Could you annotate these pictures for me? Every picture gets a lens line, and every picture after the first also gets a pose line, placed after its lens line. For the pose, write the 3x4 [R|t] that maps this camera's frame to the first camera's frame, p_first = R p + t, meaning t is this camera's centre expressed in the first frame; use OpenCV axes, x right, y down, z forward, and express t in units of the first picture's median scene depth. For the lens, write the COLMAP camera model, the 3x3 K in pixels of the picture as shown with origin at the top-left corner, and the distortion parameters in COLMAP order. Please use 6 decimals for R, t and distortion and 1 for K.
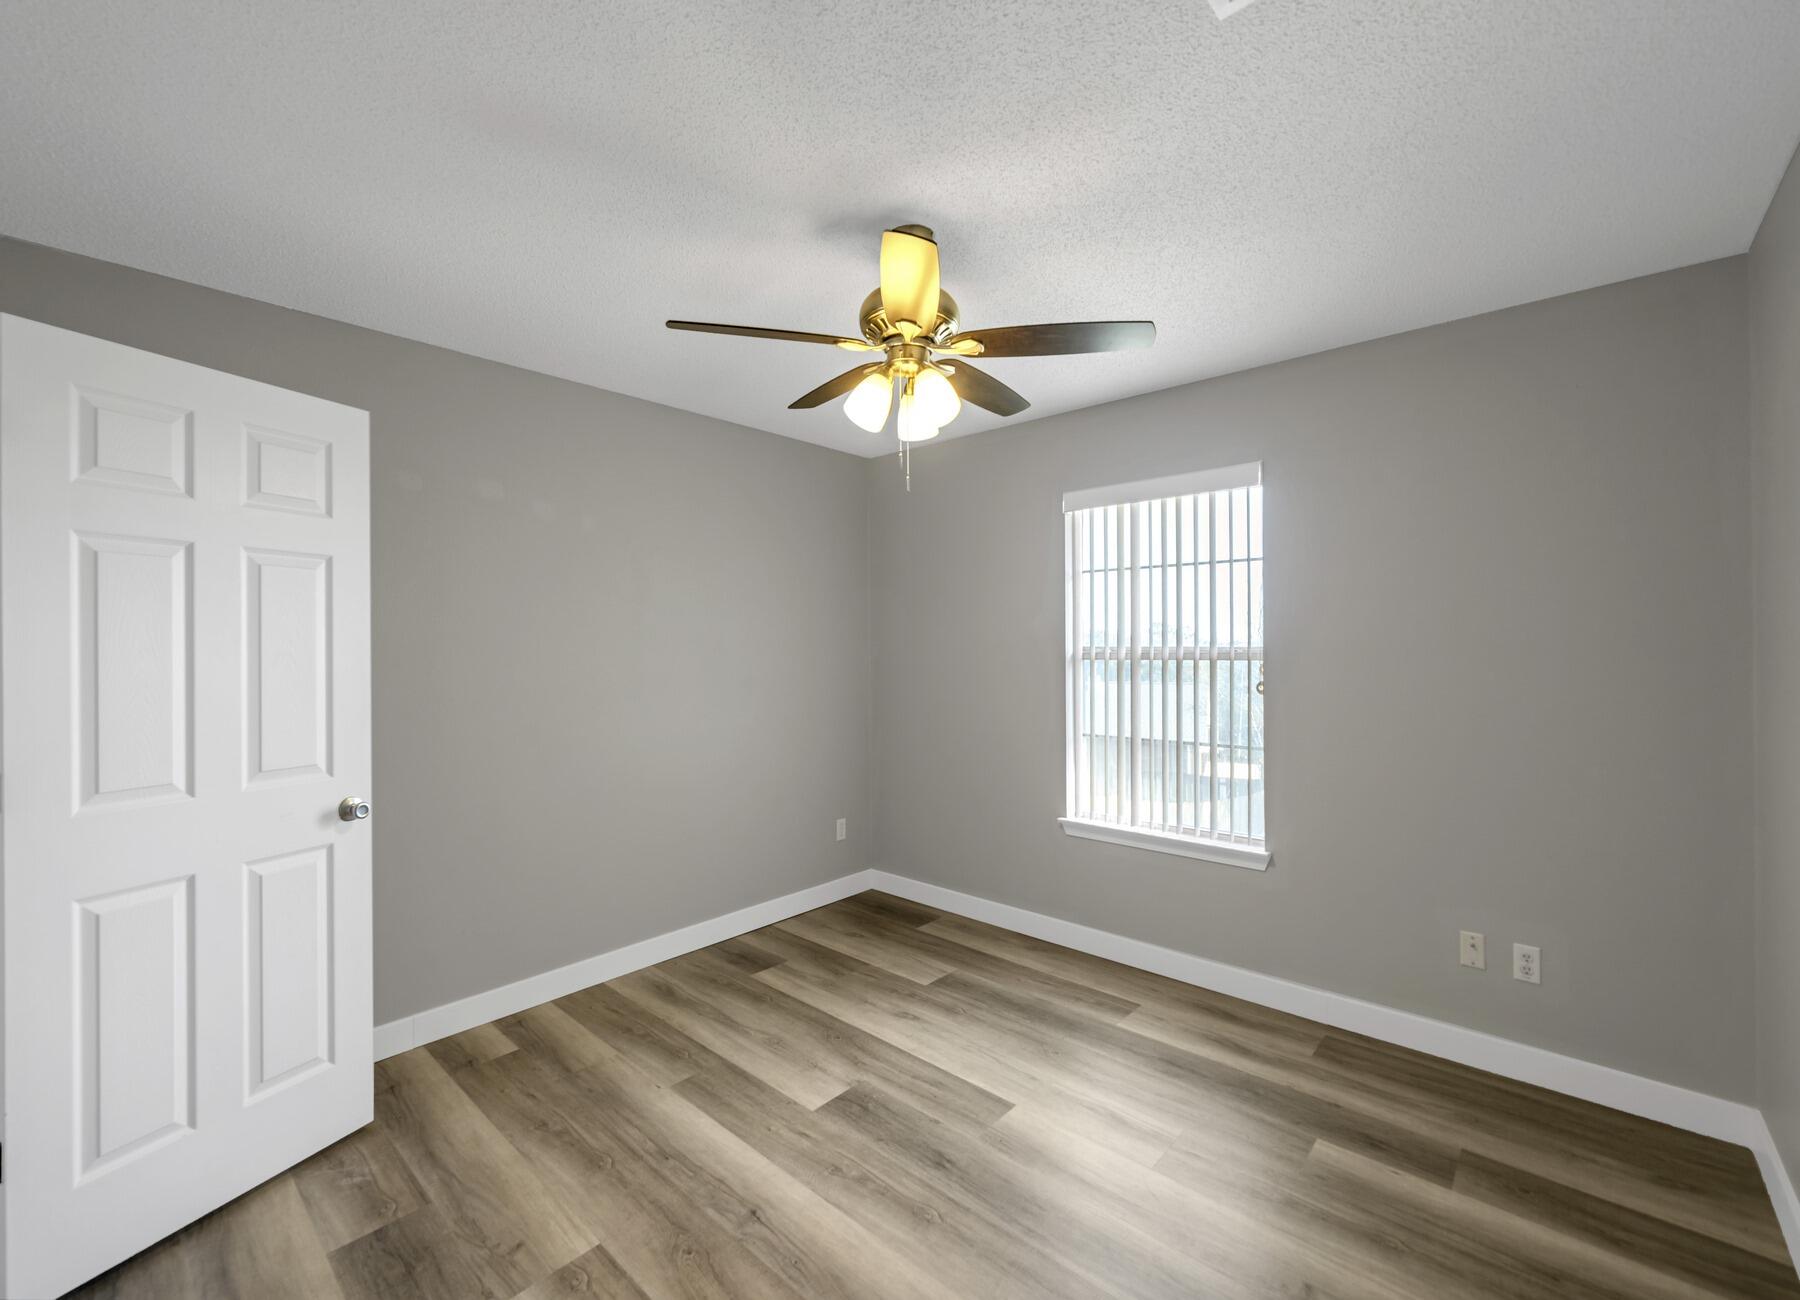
lens RADIAL K [[738.9, 0, 892.3], [0, 738.9, 650.1], [0, 0, 1]] dist [0.001086, 0.000296]
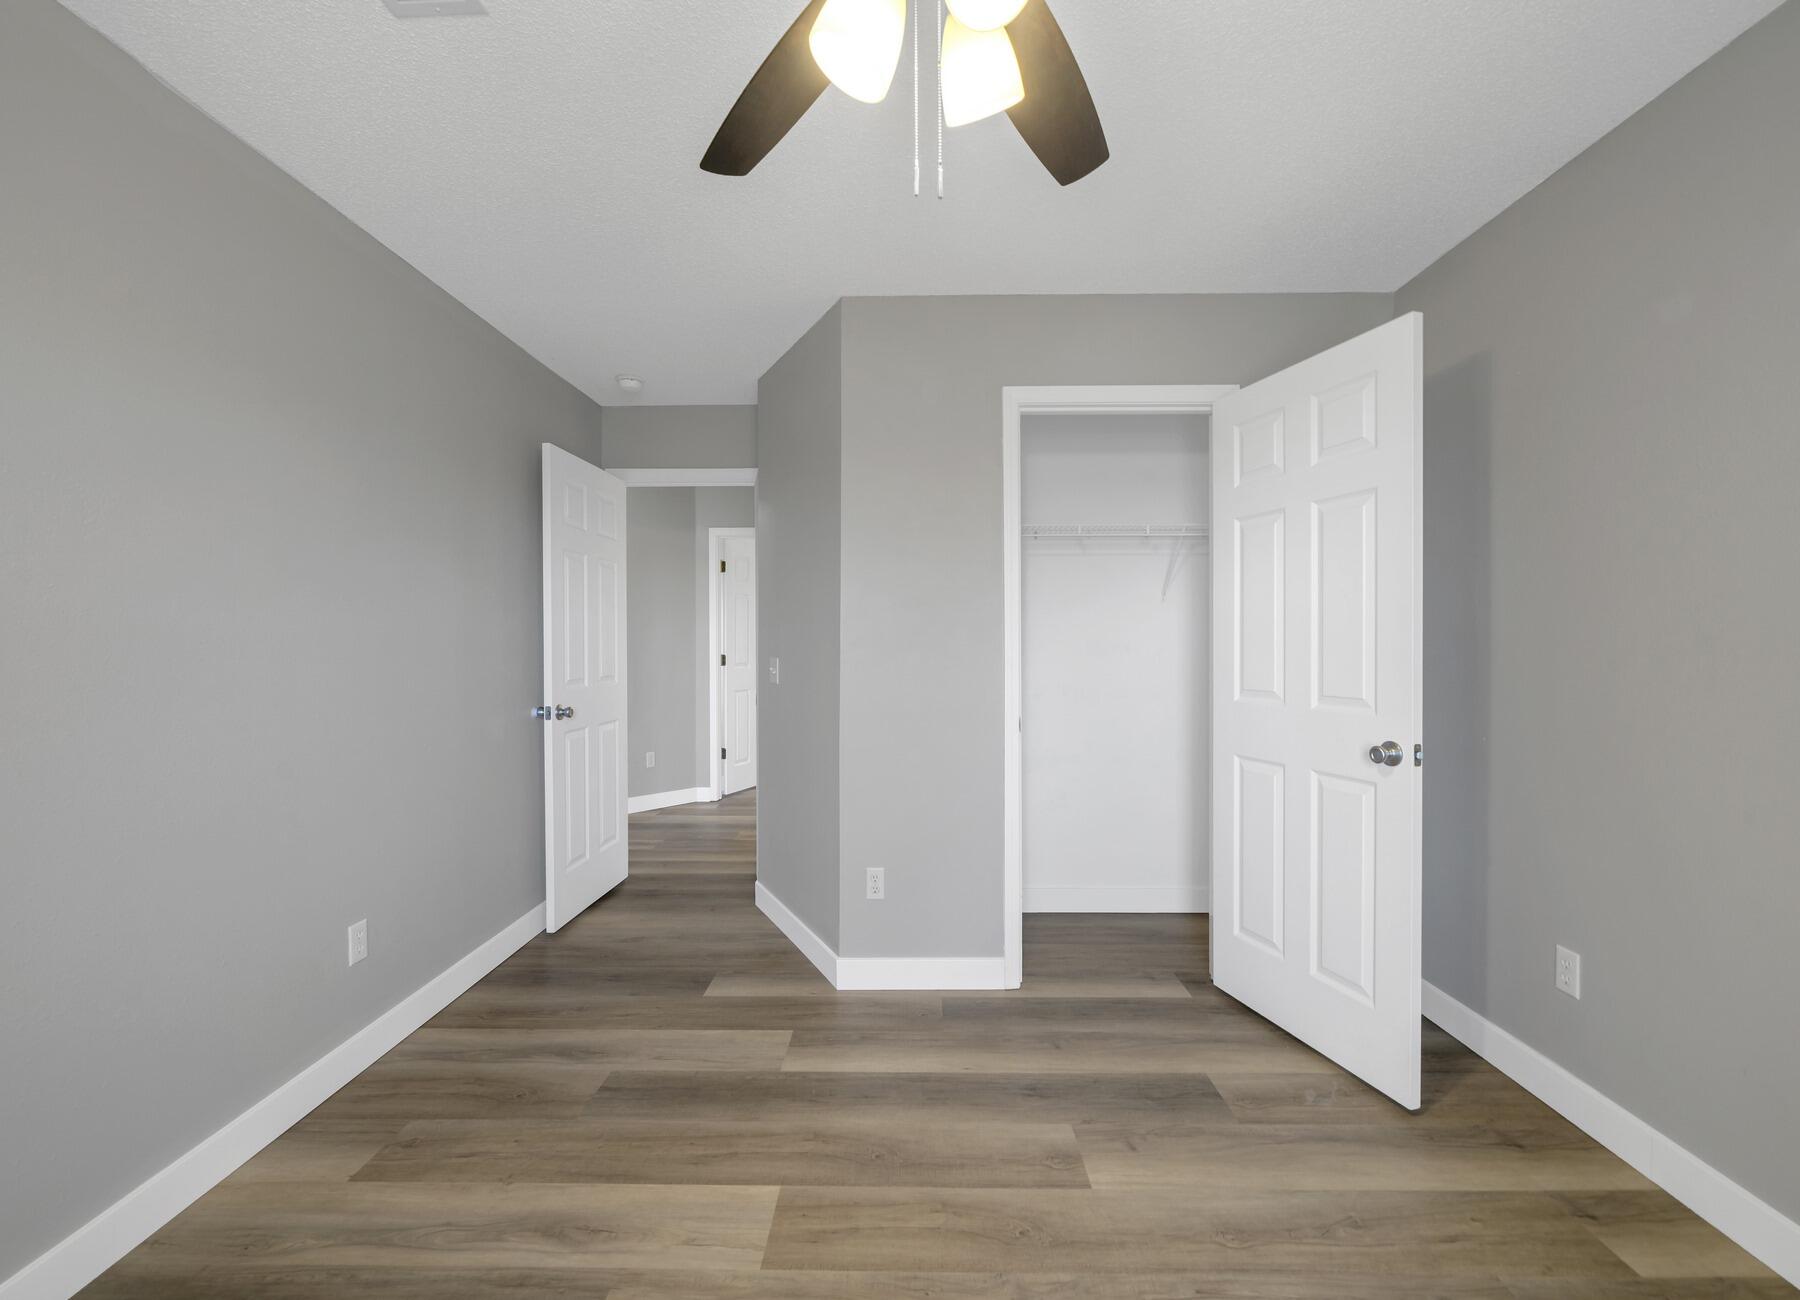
lens RADIAL K [[738.9, 0, 893.9], [0, 738.9, 644.3], [0, 0, 1]] dist [0.001086, 0.000296]
pose [[-0.766160, 0.011771, -0.642541, 0.418045], [0.008044, 0.999930, 0.008726, 0.076452], [0.642599, 0.001517, -0.766201, 1.569468]]
